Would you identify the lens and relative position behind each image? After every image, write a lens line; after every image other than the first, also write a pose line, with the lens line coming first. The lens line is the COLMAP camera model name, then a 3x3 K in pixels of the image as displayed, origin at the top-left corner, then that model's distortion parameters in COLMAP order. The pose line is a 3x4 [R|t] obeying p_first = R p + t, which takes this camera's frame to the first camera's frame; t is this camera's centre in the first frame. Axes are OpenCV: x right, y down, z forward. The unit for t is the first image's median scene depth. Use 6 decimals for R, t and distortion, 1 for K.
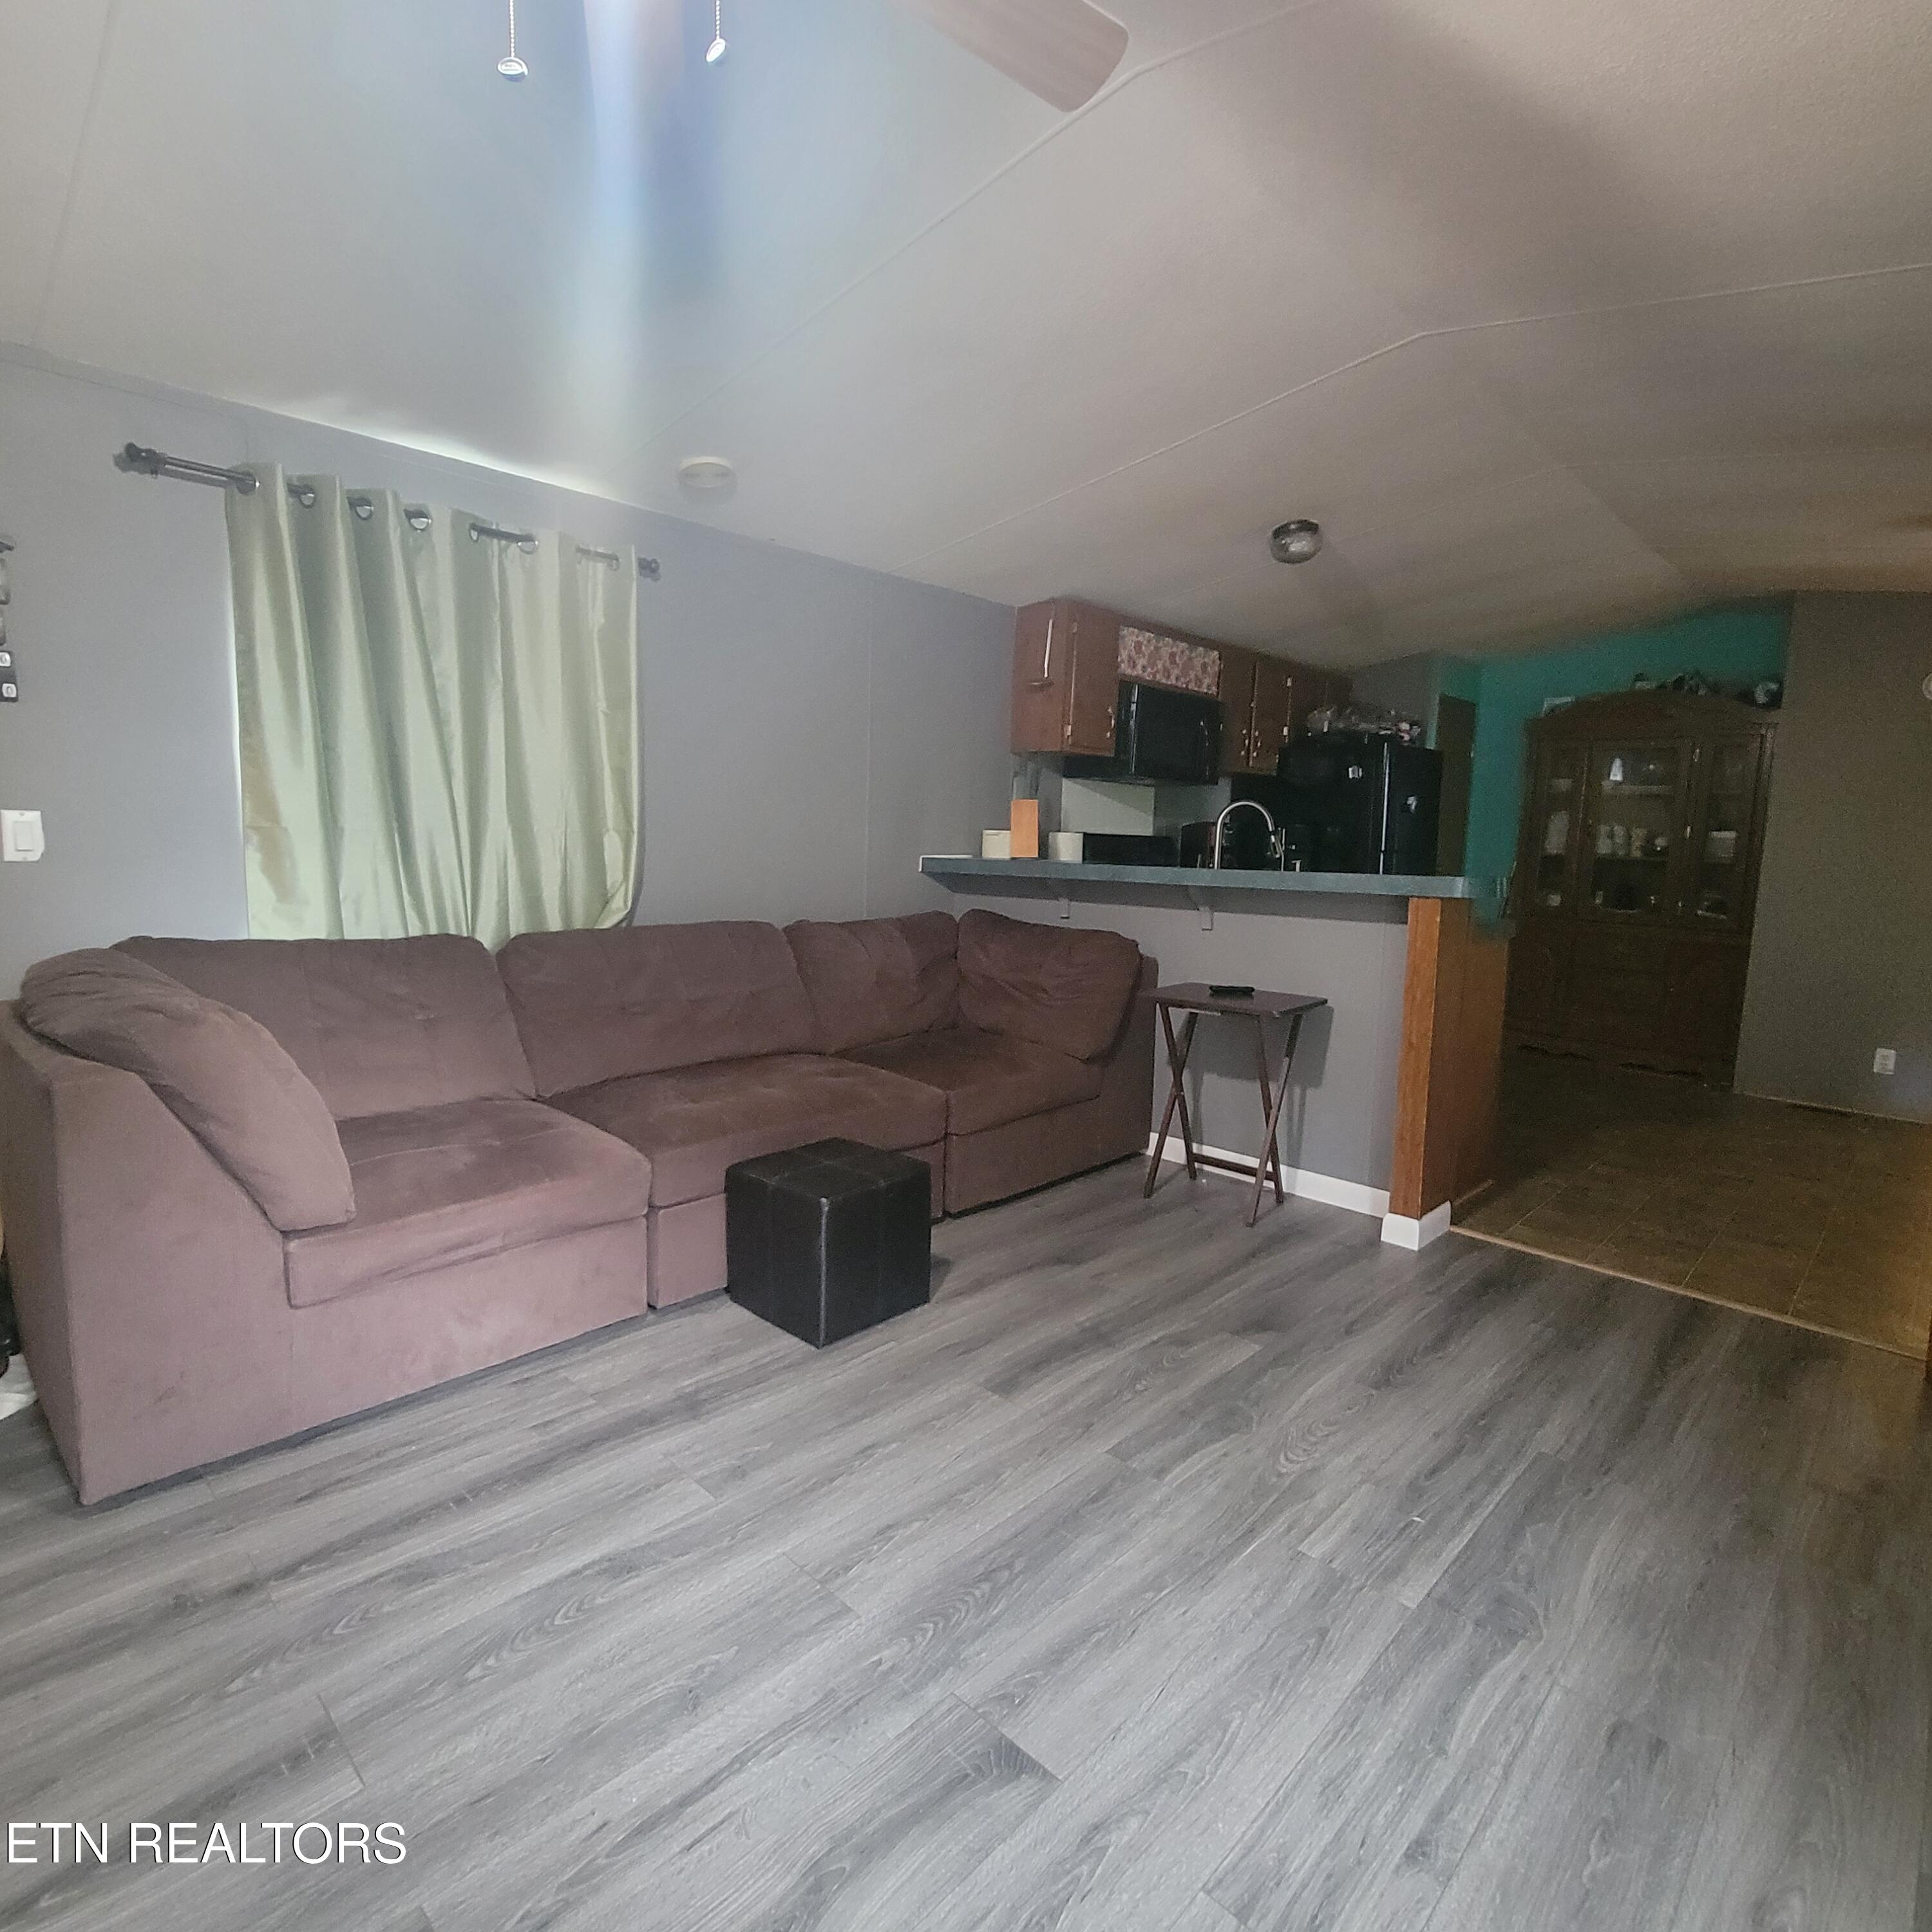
lens RADIAL K [[1062.0, 0, 965.0], [0, 1062.0, 963.5], [0, 0, 1]] dist [0.005497, -0.003792]
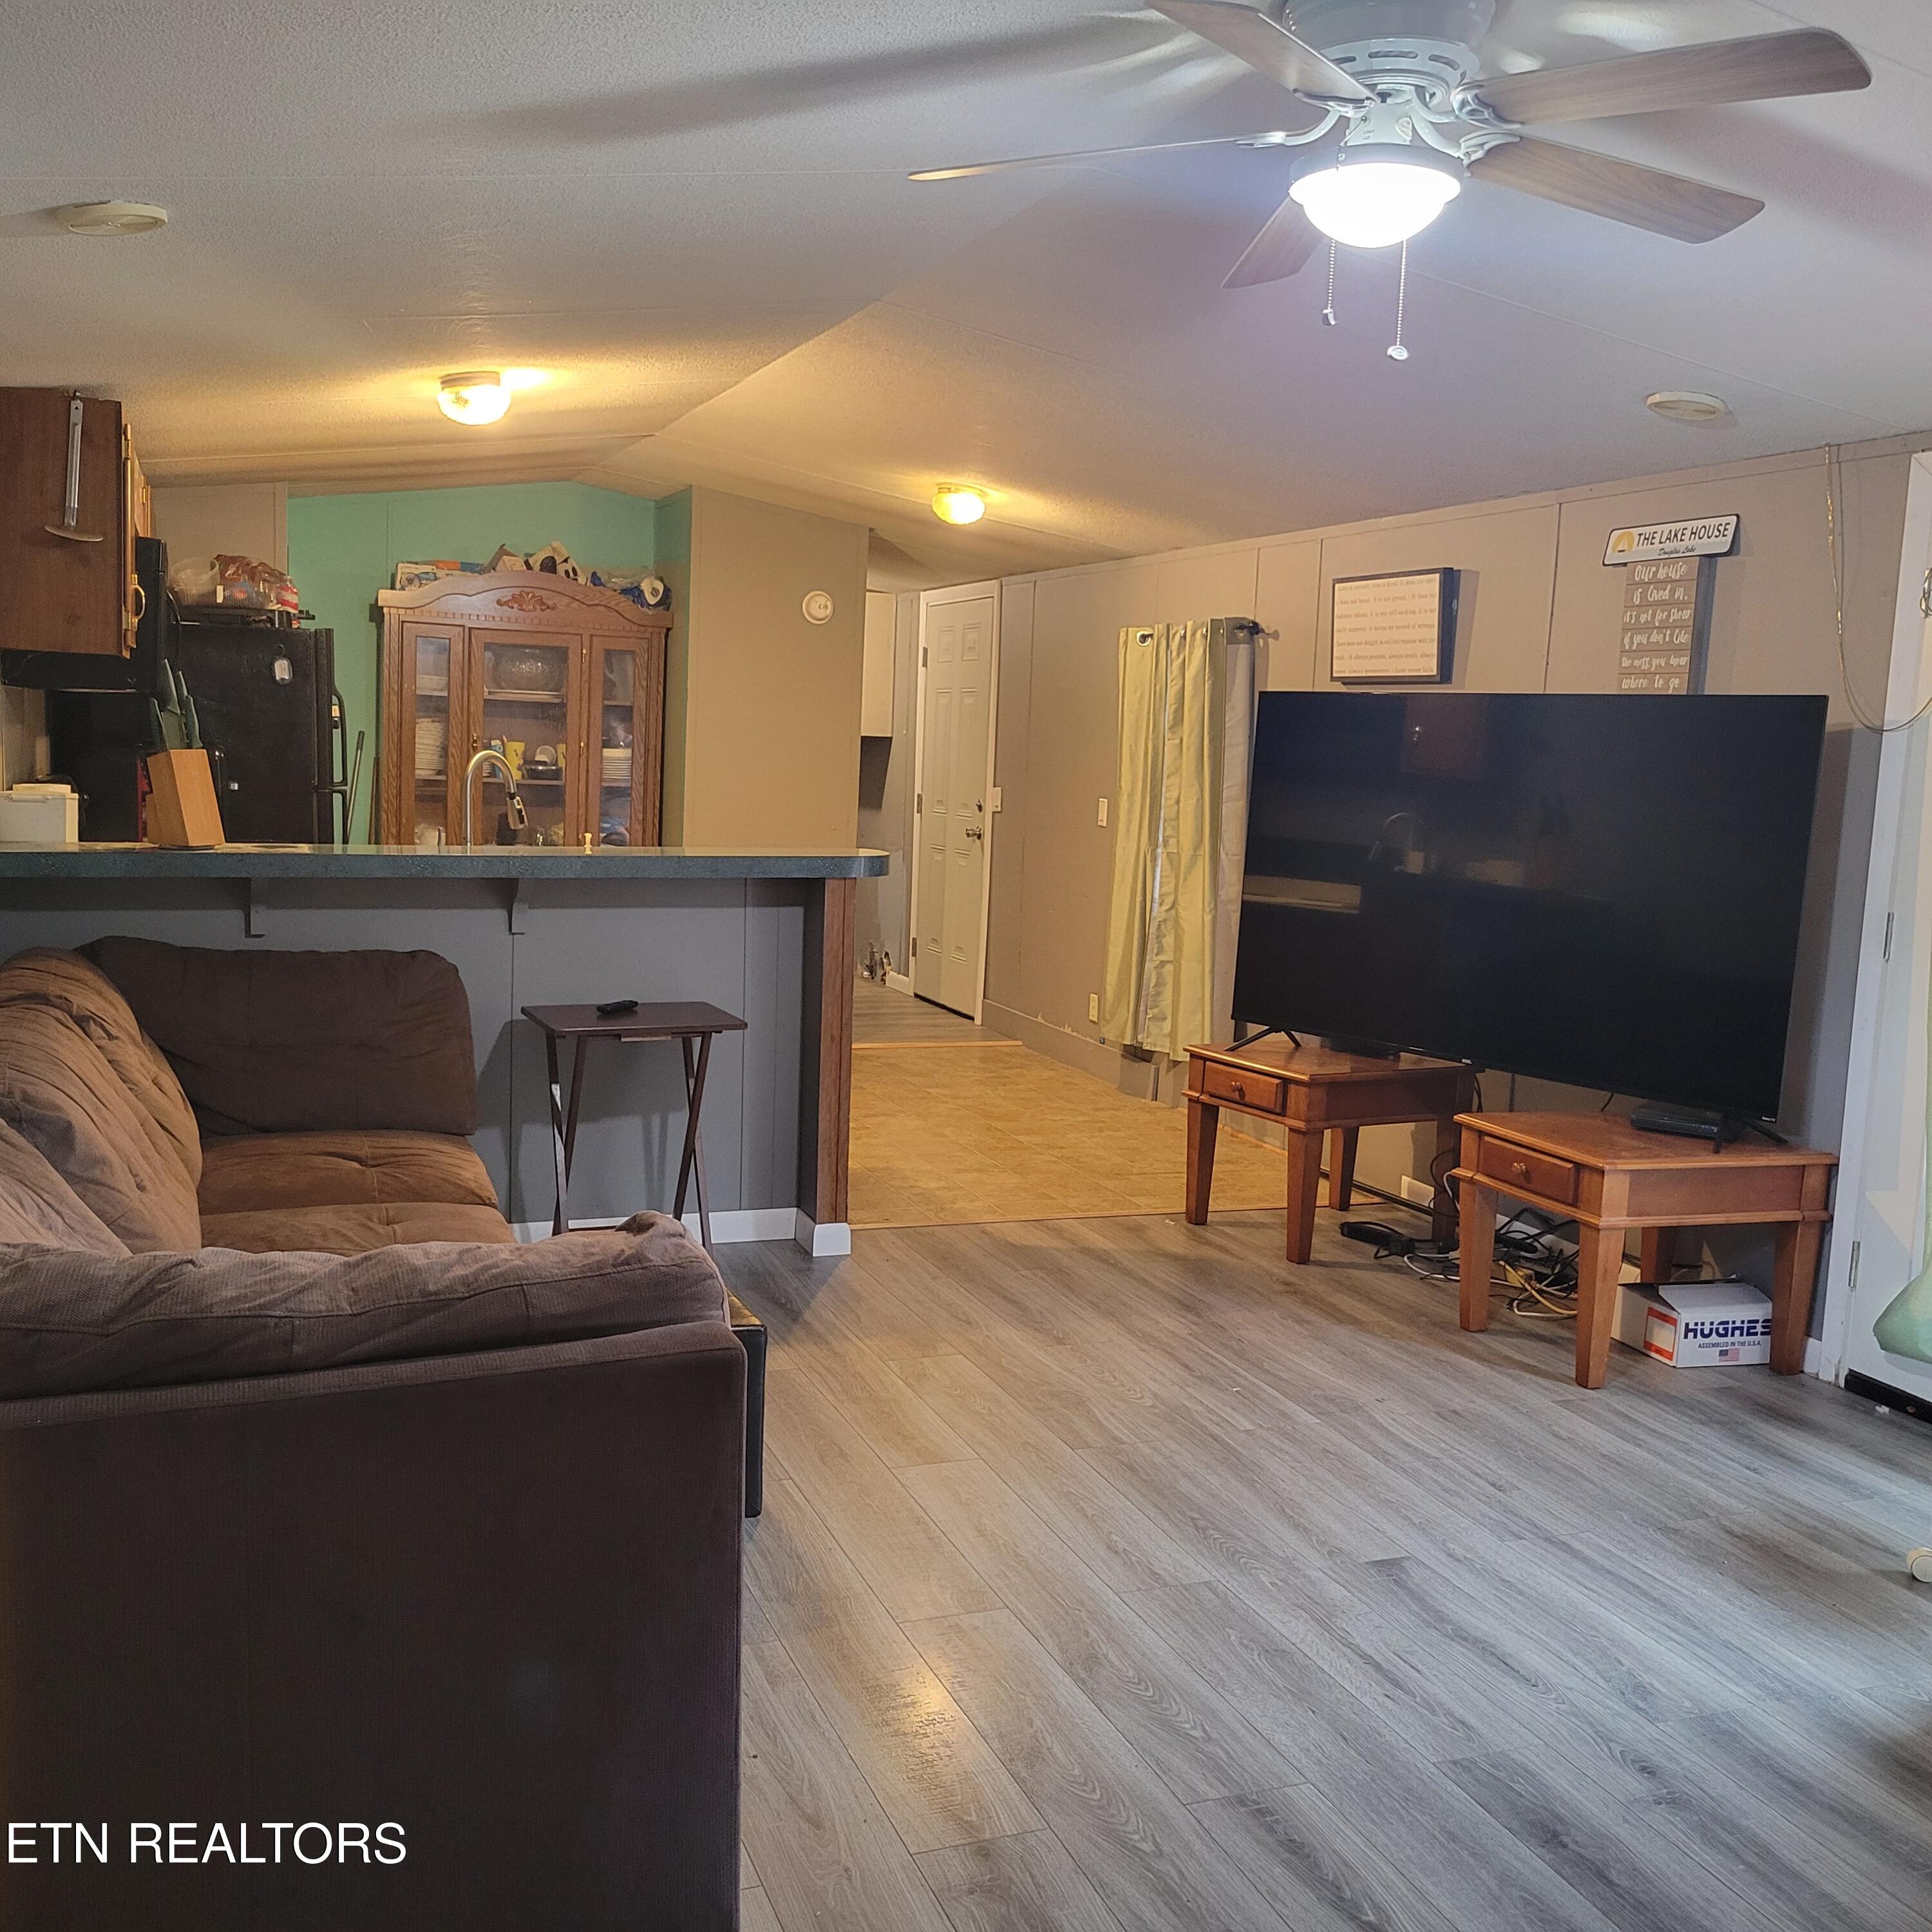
lens RADIAL K [[1939.2, 0, 959.5], [0, 1939.2, 973.8], [0, 0, 1]] dist [0.050776, 0.000000]
pose [[0.423076, -0.123655, 0.897617, -0.927714], [0.083703, 0.991742, 0.097169, -0.118762], [-0.902220, 0.034023, 0.429932, 0.151338]]
